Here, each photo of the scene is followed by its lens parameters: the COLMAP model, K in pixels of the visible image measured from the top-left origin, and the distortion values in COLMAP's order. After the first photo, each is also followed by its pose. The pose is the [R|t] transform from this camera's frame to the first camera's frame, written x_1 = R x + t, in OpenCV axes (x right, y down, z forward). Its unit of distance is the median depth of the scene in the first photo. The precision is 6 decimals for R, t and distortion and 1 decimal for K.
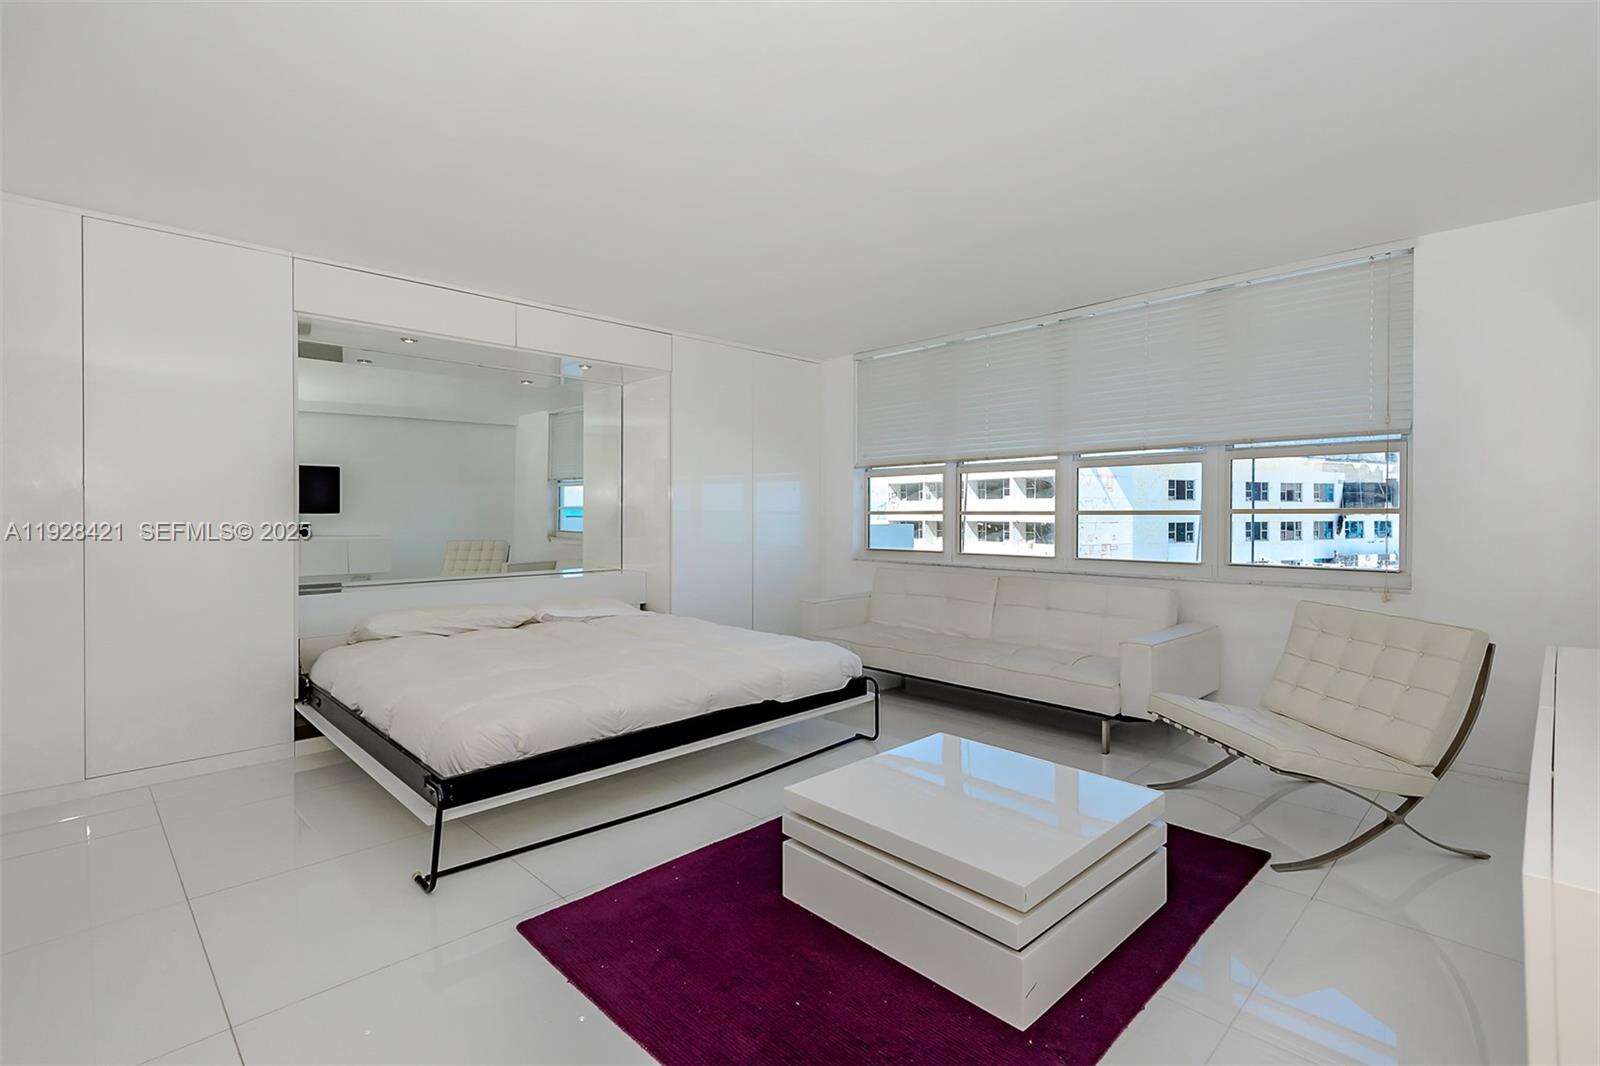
lens RADIAL K [[756.5, 0, 794.4], [0, 756.5, 509.9], [0, 0, 1]] dist [-0.002239, -0.000455]
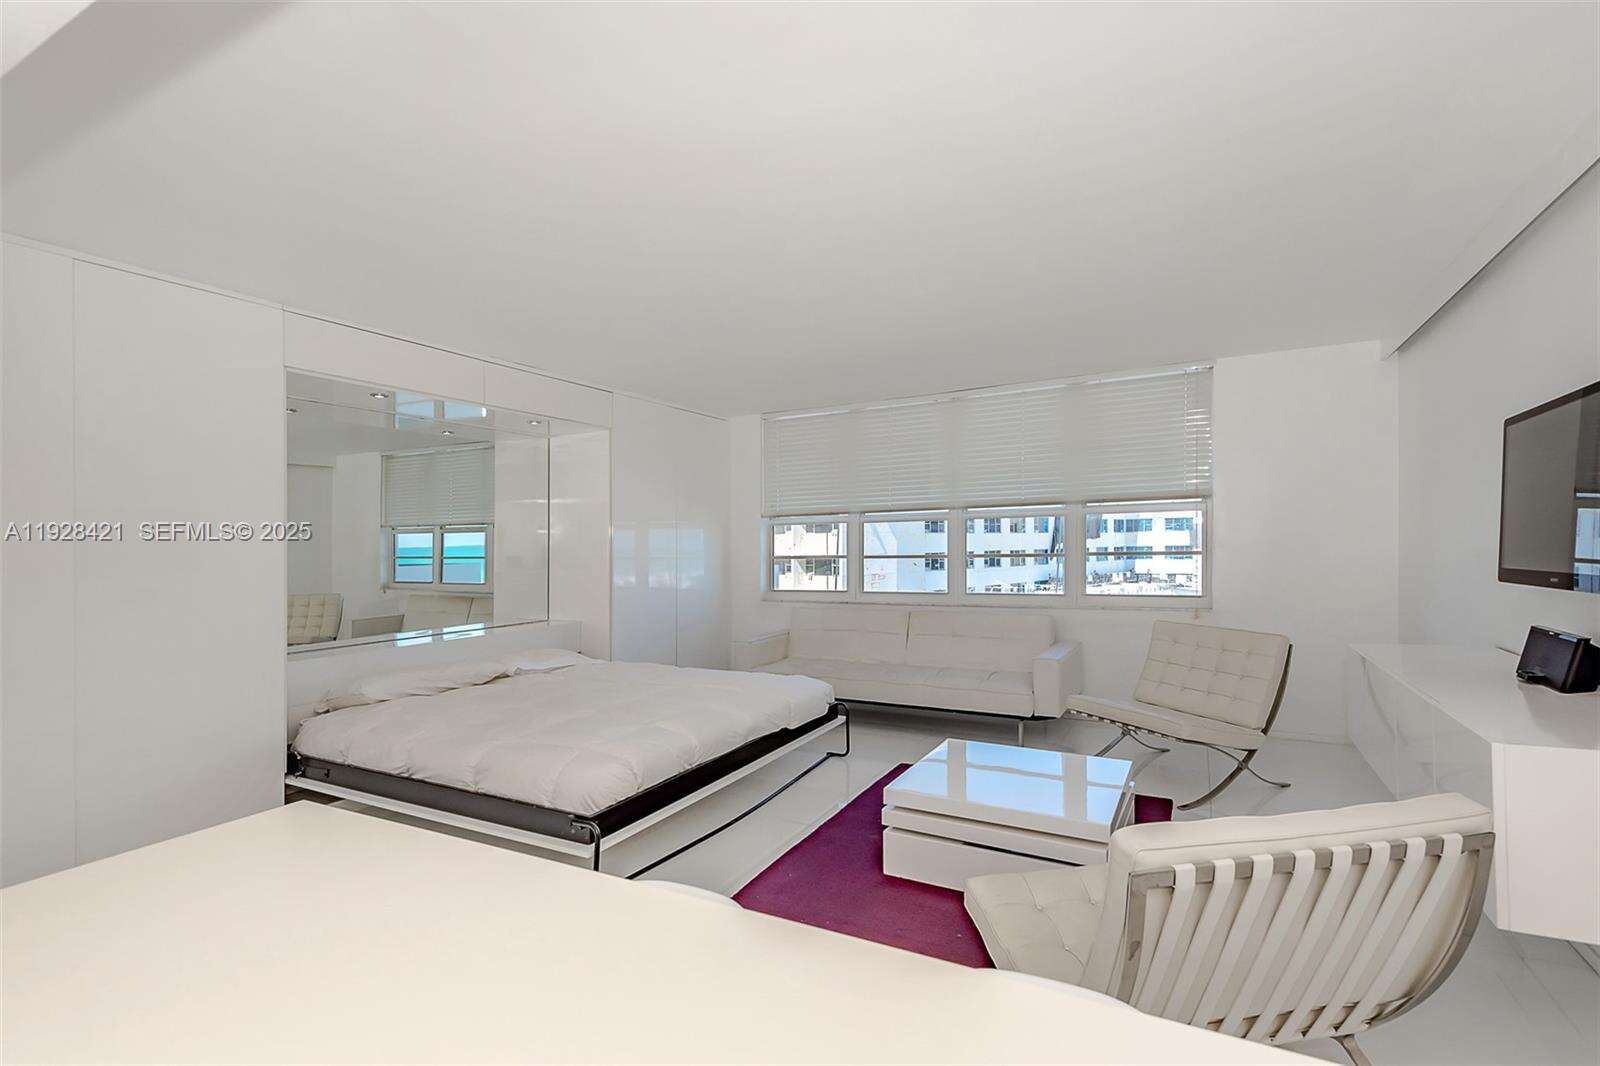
lens RADIAL K [[765.6, 0, 800.0], [0, 765.6, 533.0], [0, 0, 1]] dist [-0.001131, -0.001074]
pose [[0.952746, -0.012064, 0.303529, -0.198343], [0.016581, 0.999787, -0.012310, -0.017388], [-0.303316, 0.016761, 0.952743, -0.070869]]
